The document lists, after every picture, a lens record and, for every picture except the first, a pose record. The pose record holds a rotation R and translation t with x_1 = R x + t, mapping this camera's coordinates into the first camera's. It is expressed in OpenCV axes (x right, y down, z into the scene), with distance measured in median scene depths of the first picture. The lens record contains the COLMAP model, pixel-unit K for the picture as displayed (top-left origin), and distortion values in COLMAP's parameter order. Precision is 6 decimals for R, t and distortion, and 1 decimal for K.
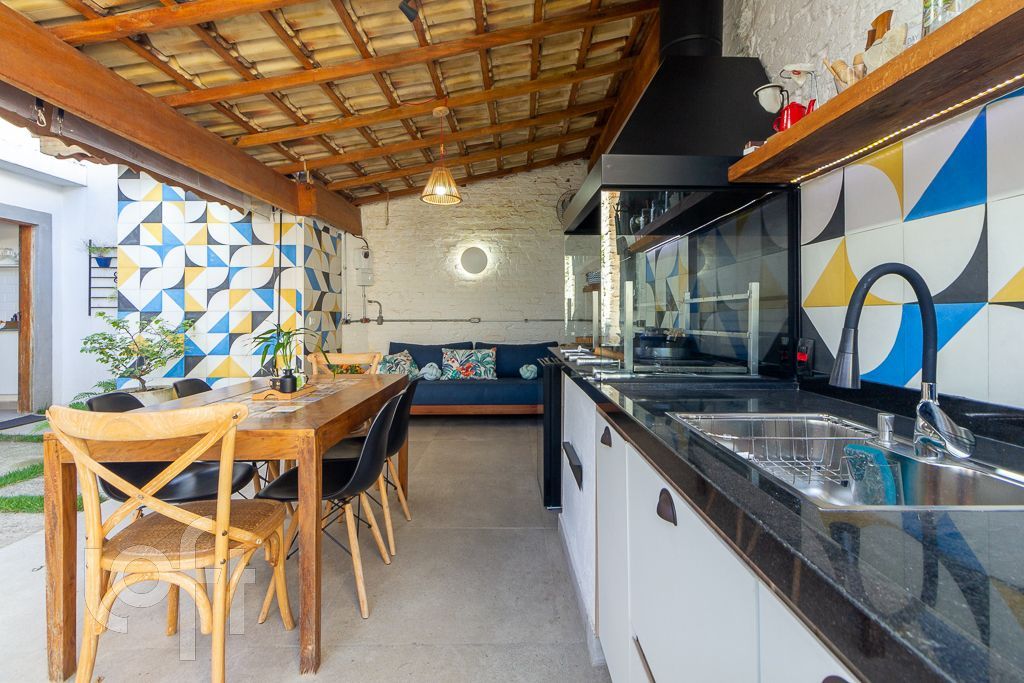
lens RADIAL K [[484.2, 0, 508.9], [0, 484.2, 320.3], [0, 0, 1]] dist [0.003606, 0.000780]
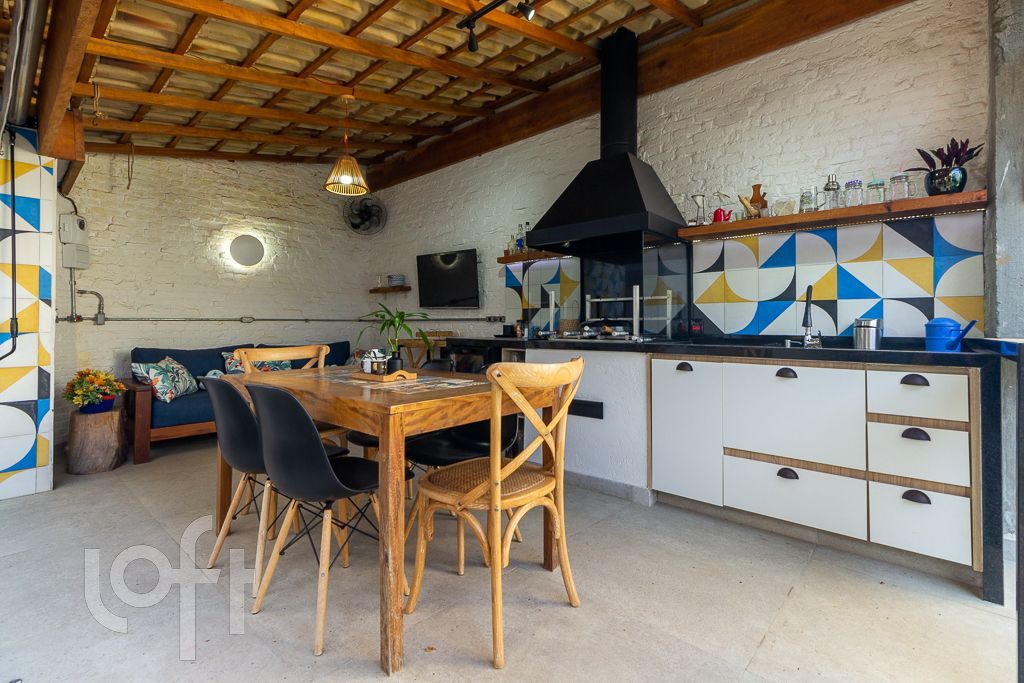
lens RADIAL K [[484.2, 0, 536.8], [0, 484.2, 329.3], [0, 0, 1]] dist [0.003606, 0.000780]
pose [[0.667756, -0.002881, 0.744375, -0.390921], [0.006372, 0.999978, -0.001846, 0.022988], [-0.744353, 0.005975, 0.667759, 0.042286]]
